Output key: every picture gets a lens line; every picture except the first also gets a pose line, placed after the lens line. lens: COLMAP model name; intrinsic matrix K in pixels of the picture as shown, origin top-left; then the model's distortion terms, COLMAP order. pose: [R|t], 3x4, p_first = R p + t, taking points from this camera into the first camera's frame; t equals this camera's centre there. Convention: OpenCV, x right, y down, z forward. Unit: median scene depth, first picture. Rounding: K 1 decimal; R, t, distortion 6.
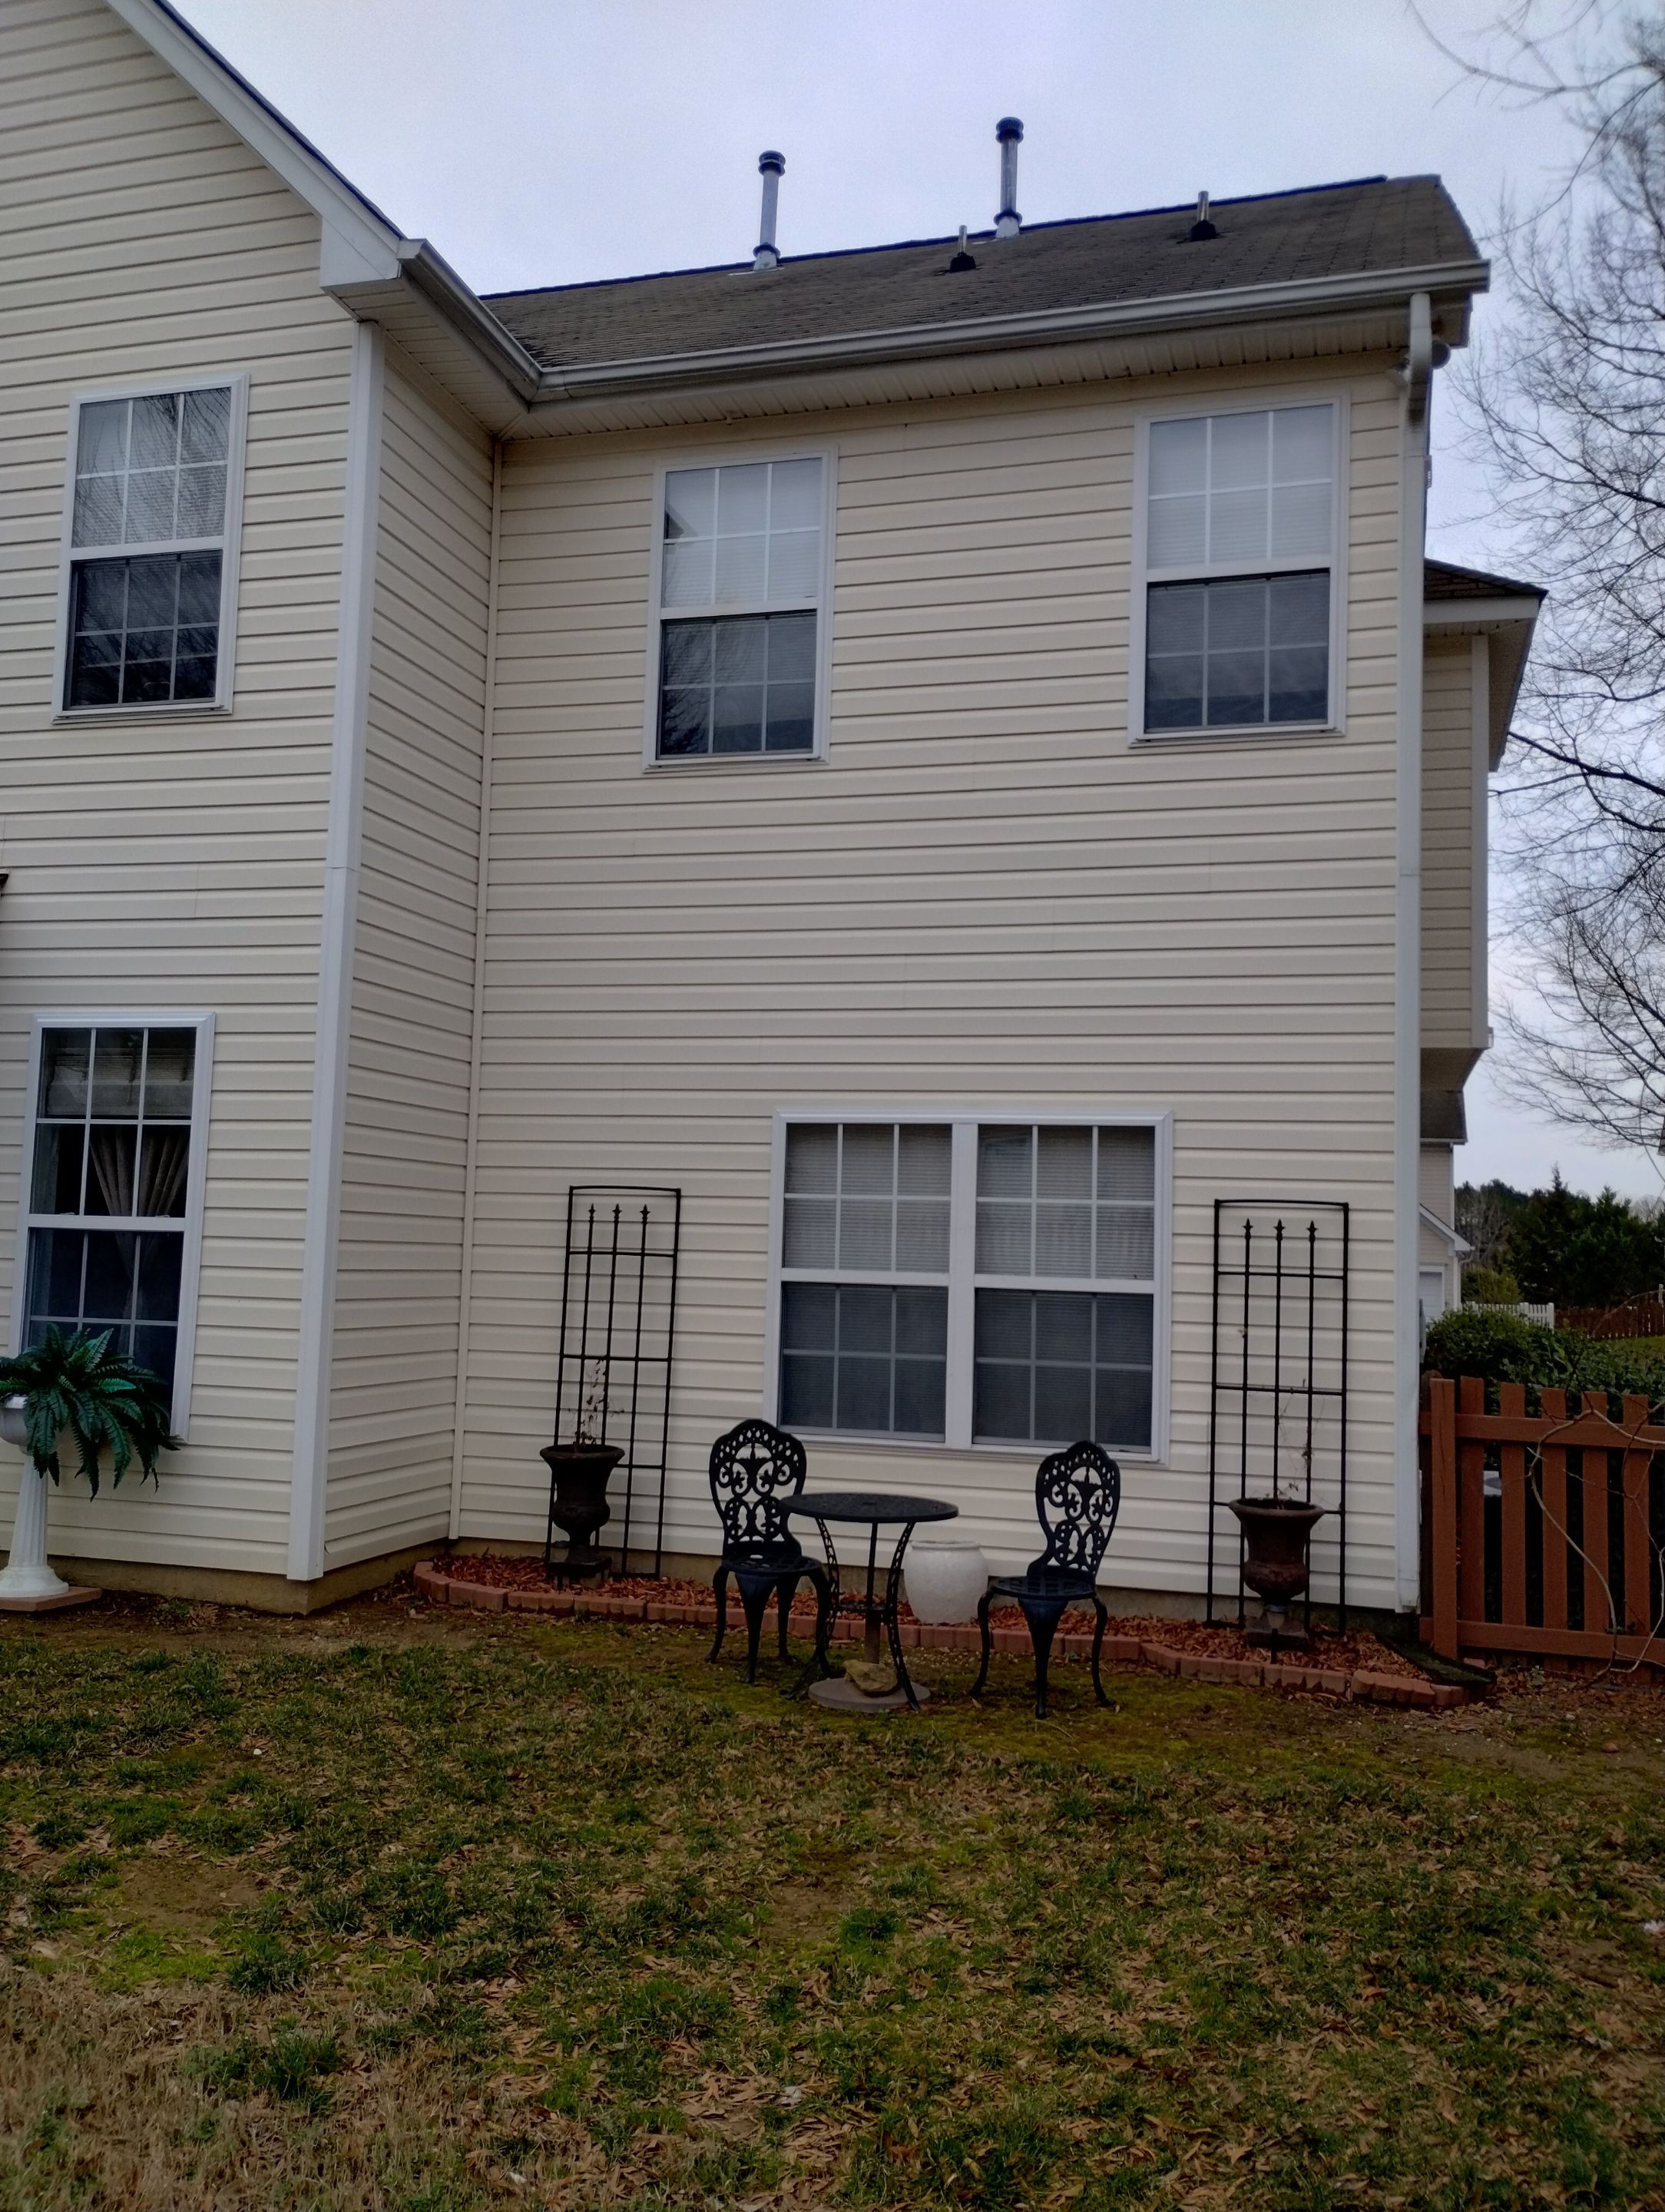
lens RADIAL K [[1827.4, 0, 834.2], [0, 1827.4, 1110.4], [0, 0, 1]] dist [0.058400, -0.064166]
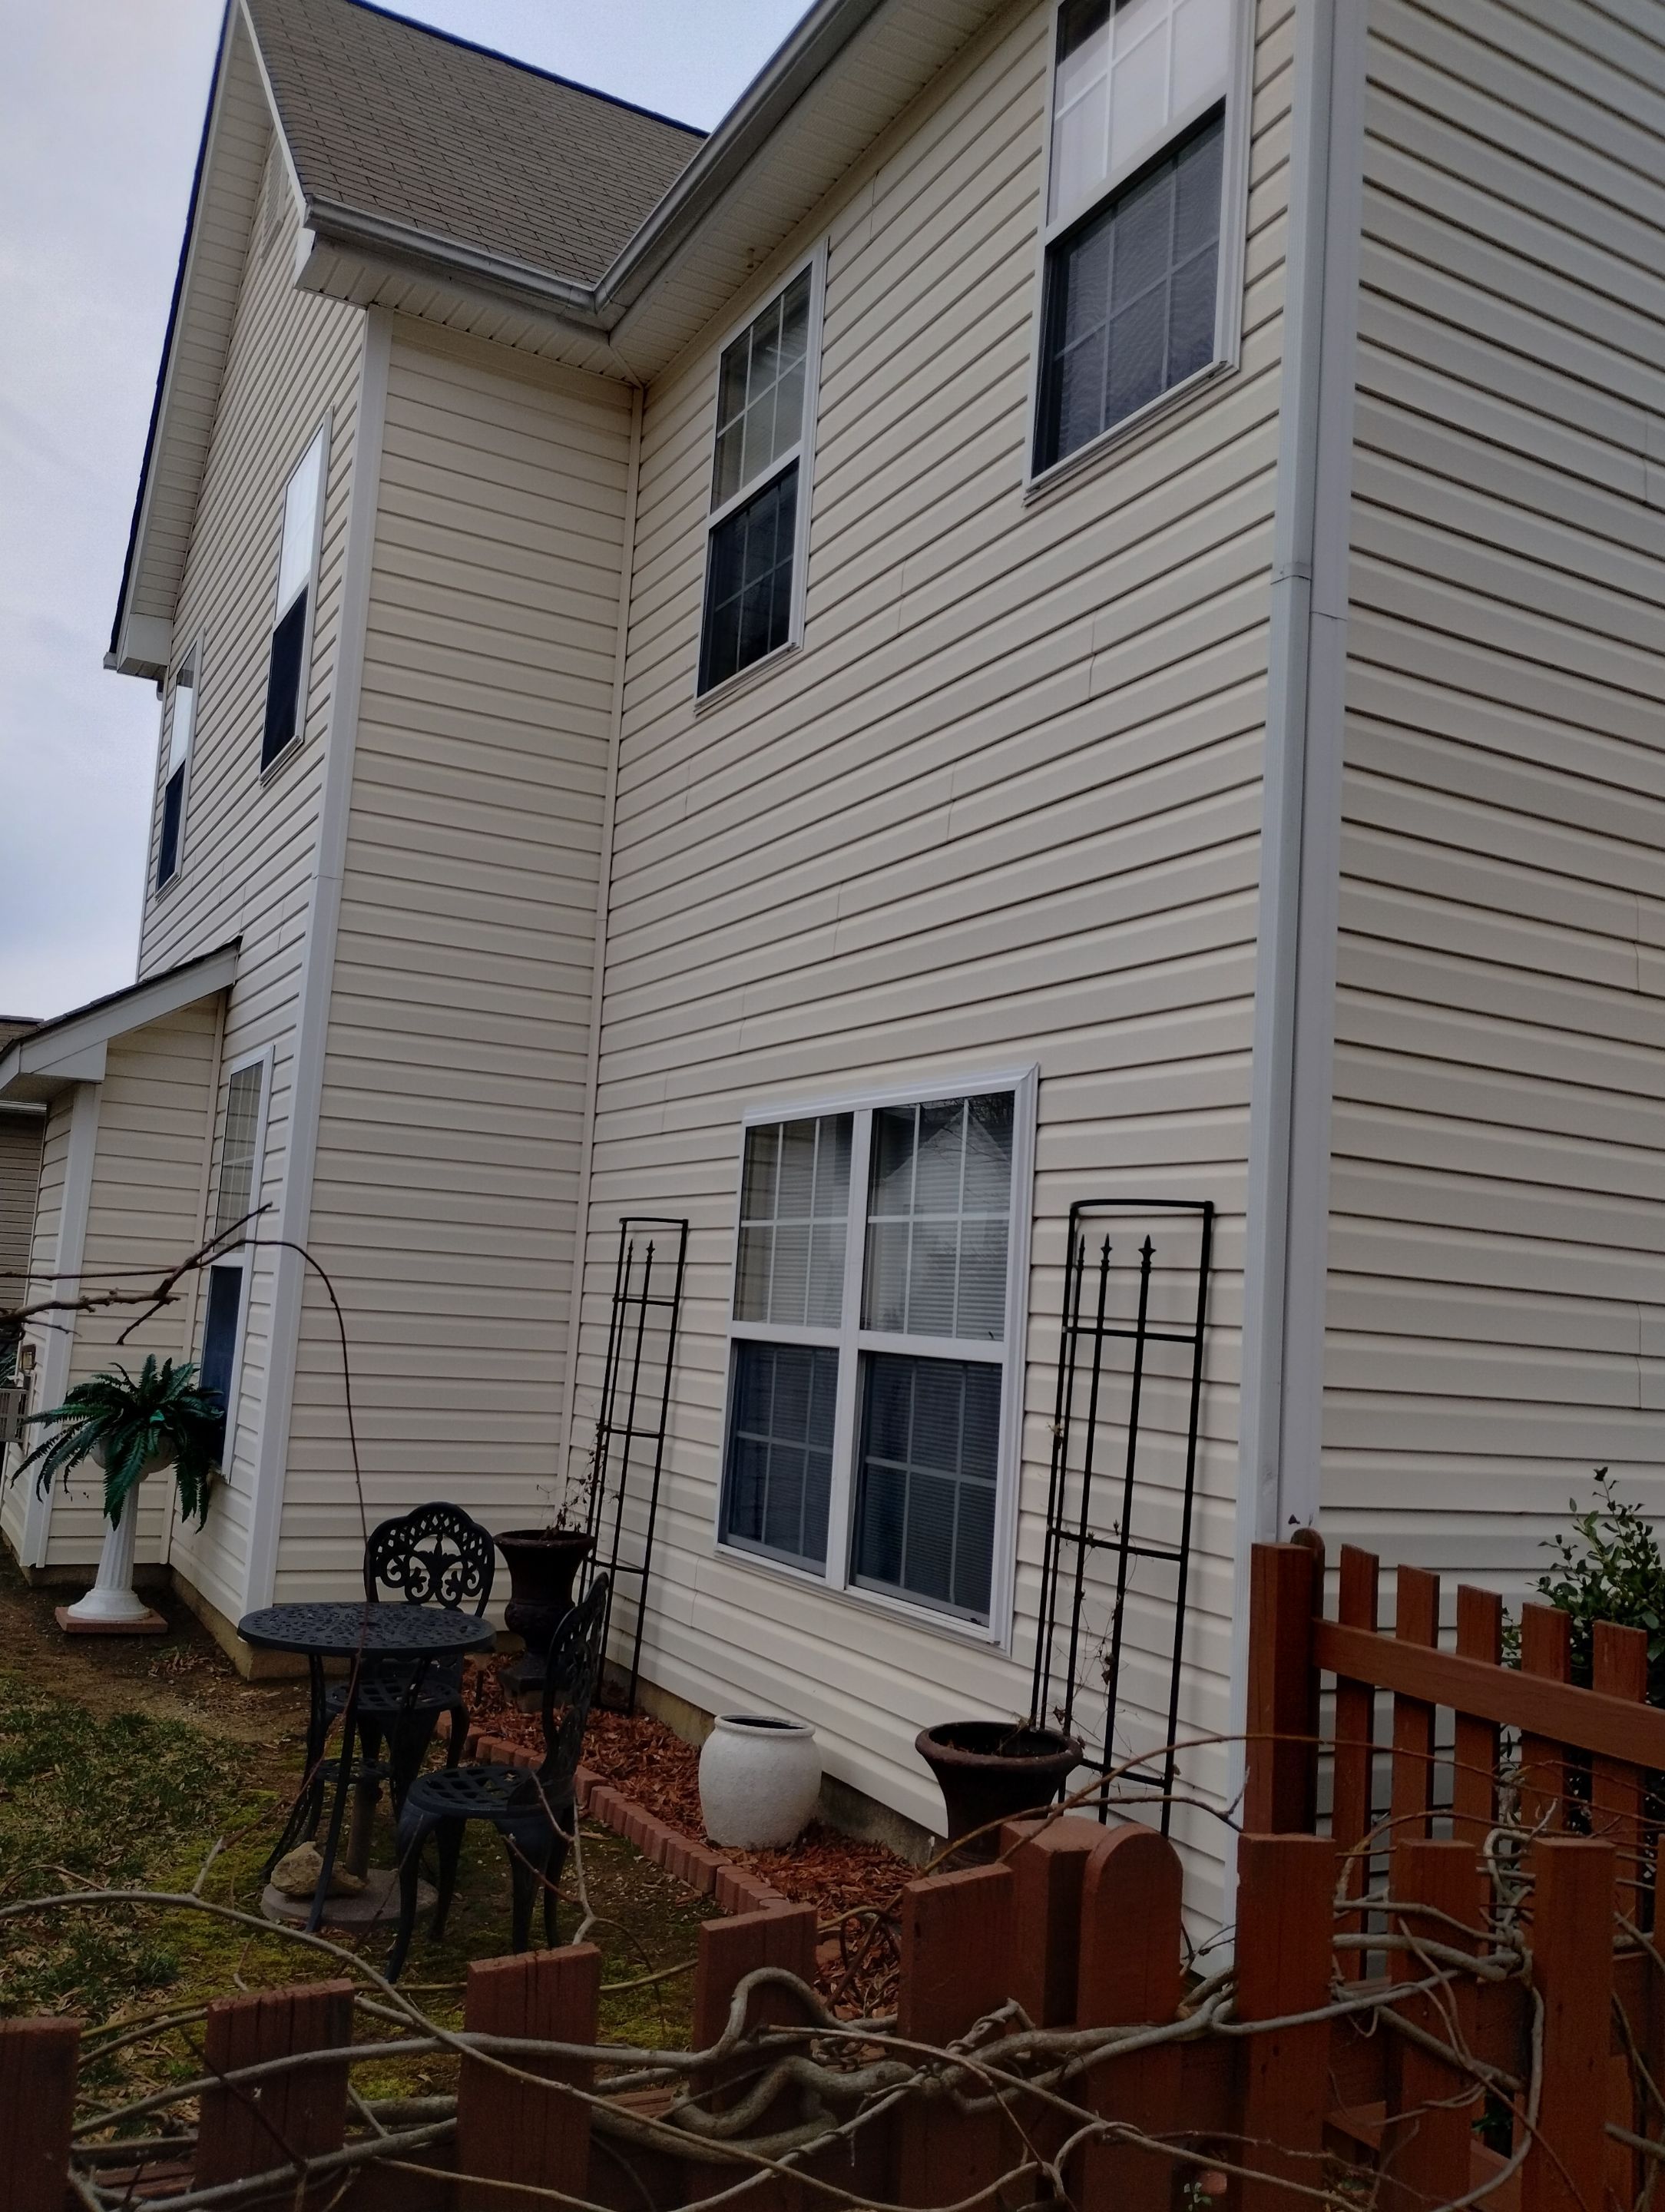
lens RADIAL K [[1827.4, 0, 838.9], [0, 1827.4, 1084.0], [0, 0, 1]] dist [0.058400, -0.064166]
pose [[0.707262, -0.072559, -0.703218, 0.560988], [0.010509, 0.995688, -0.092167, 0.061746], [0.706874, 0.057796, 0.704975, 0.515331]]
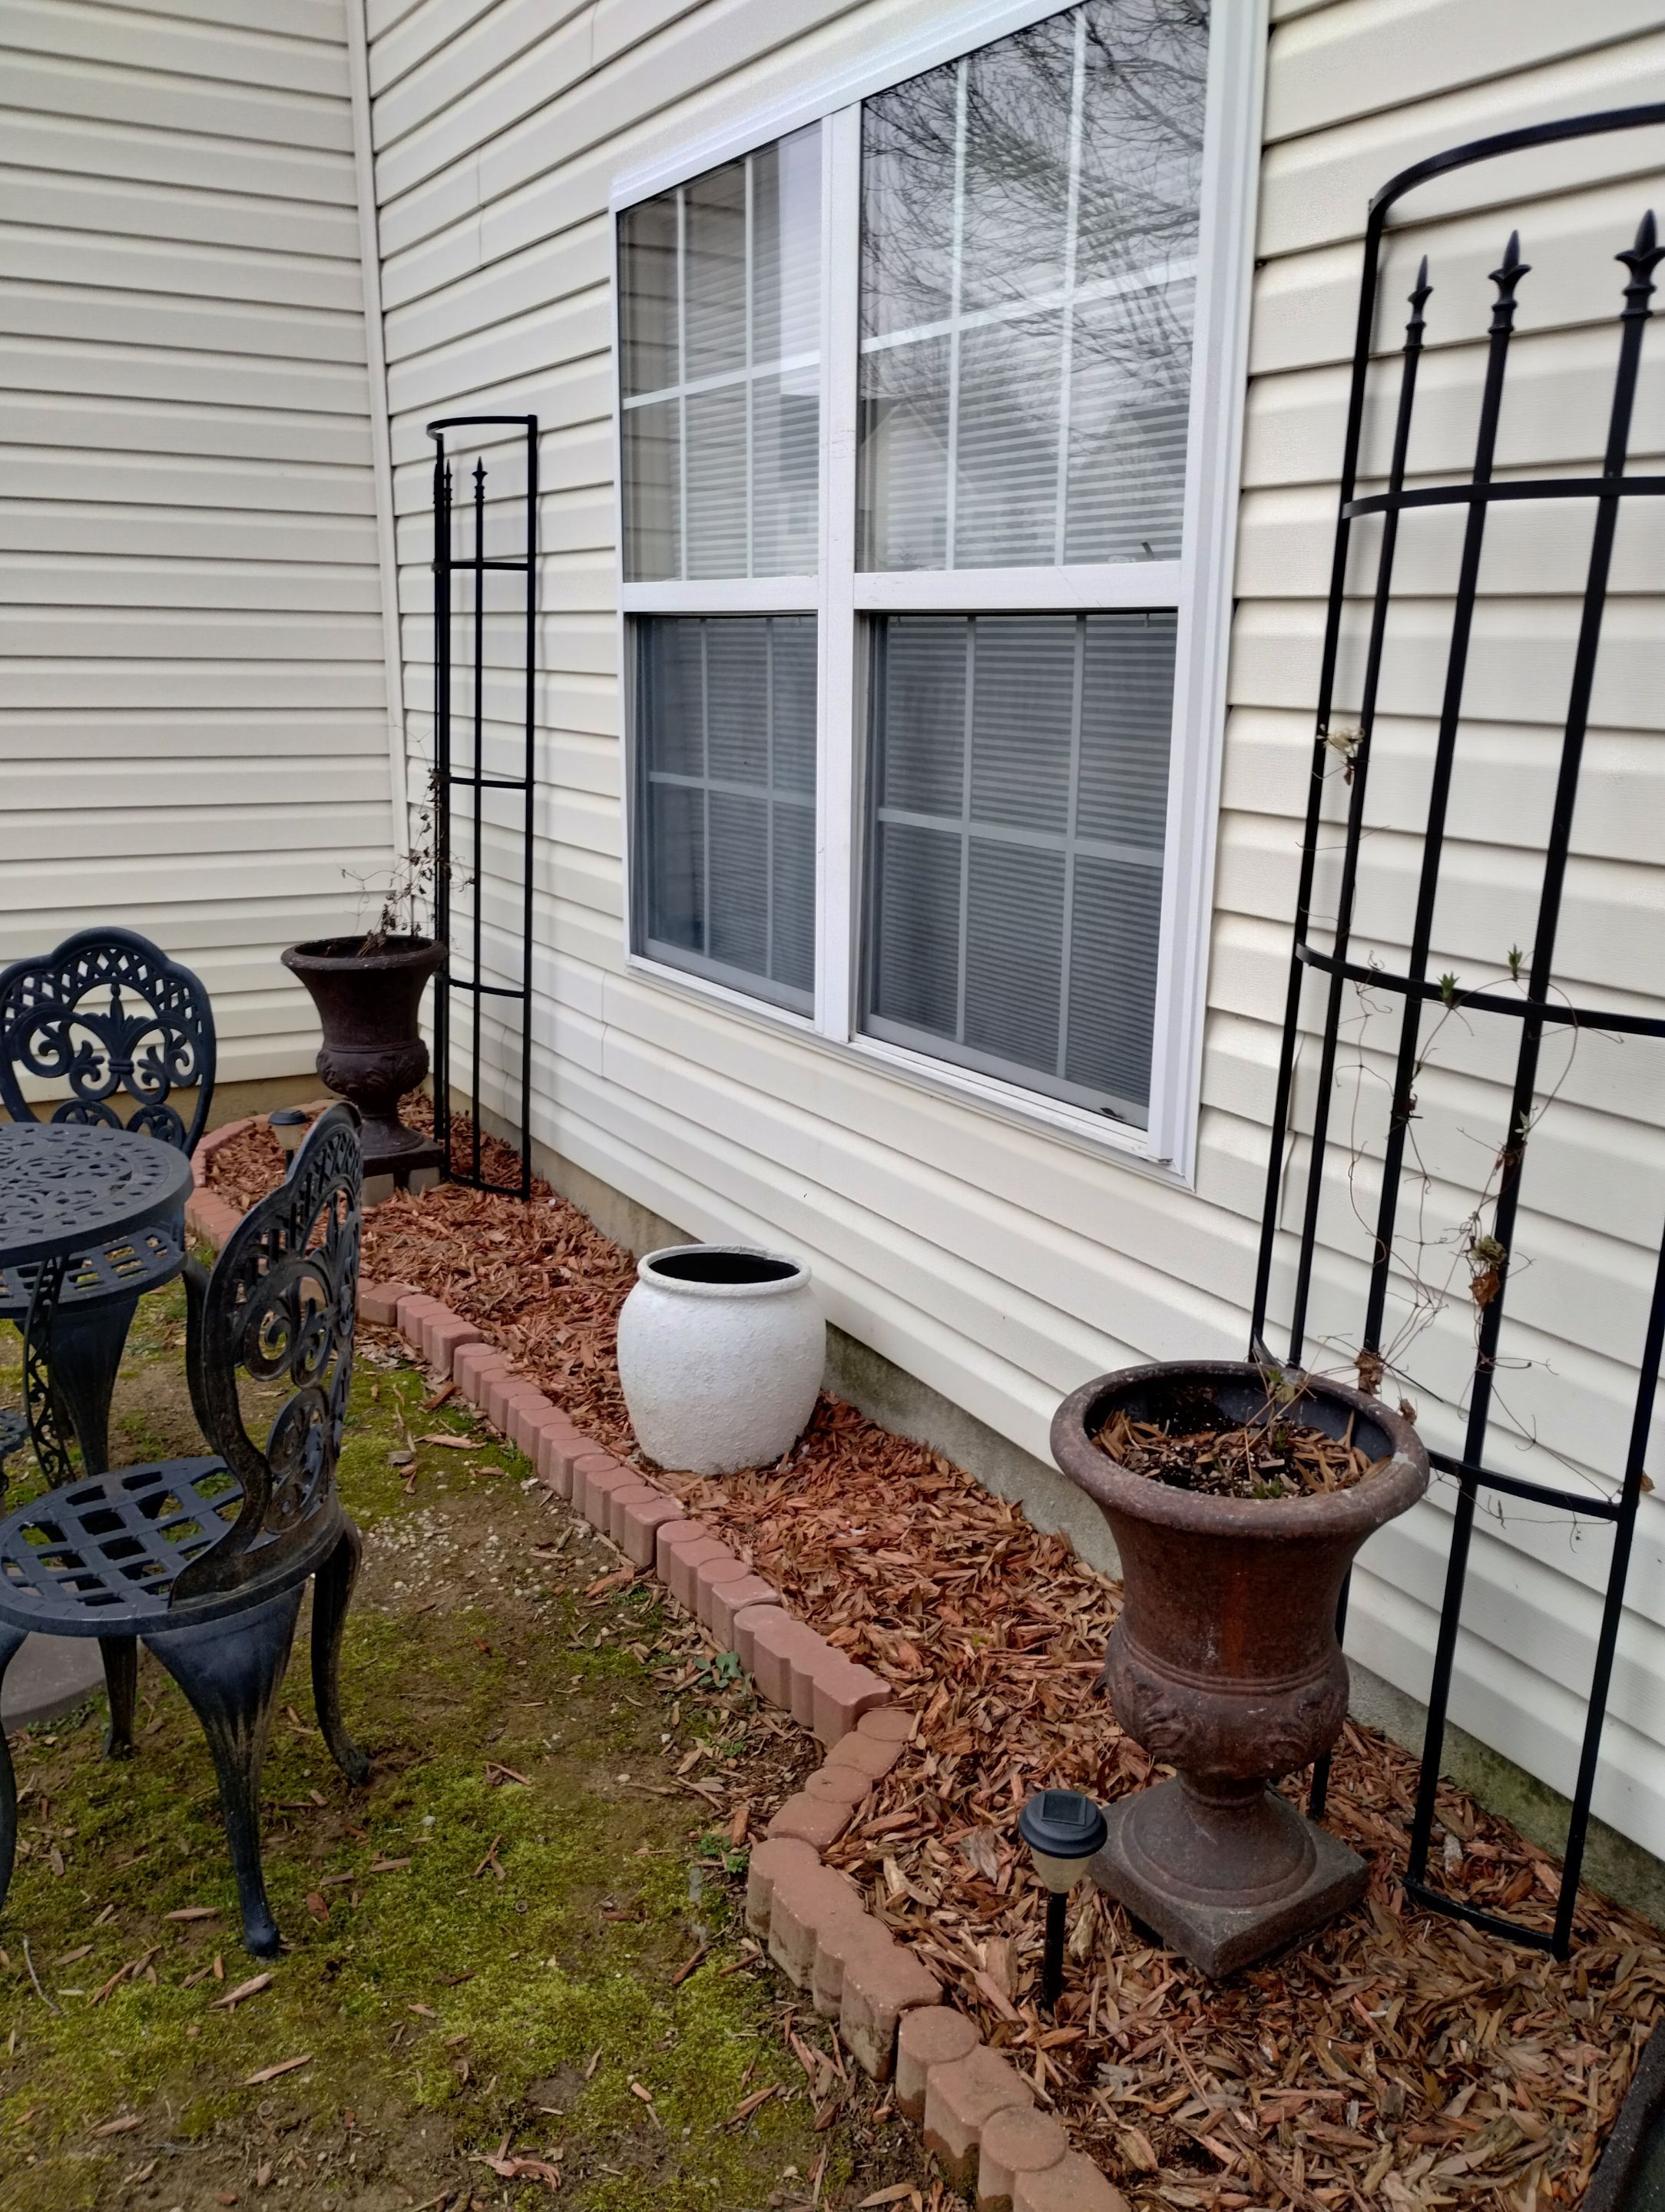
lens RADIAL K [[1827.4, 0, 856.0], [0, 1827.4, 1048.7], [0, 0, 1]] dist [0.058400, -0.064166]
pose [[0.736078, 0.130650, -0.664168, 0.328433], [0.057378, 0.965621, 0.253541, 0.089537], [0.674460, -0.224735, 0.703276, 0.736006]]
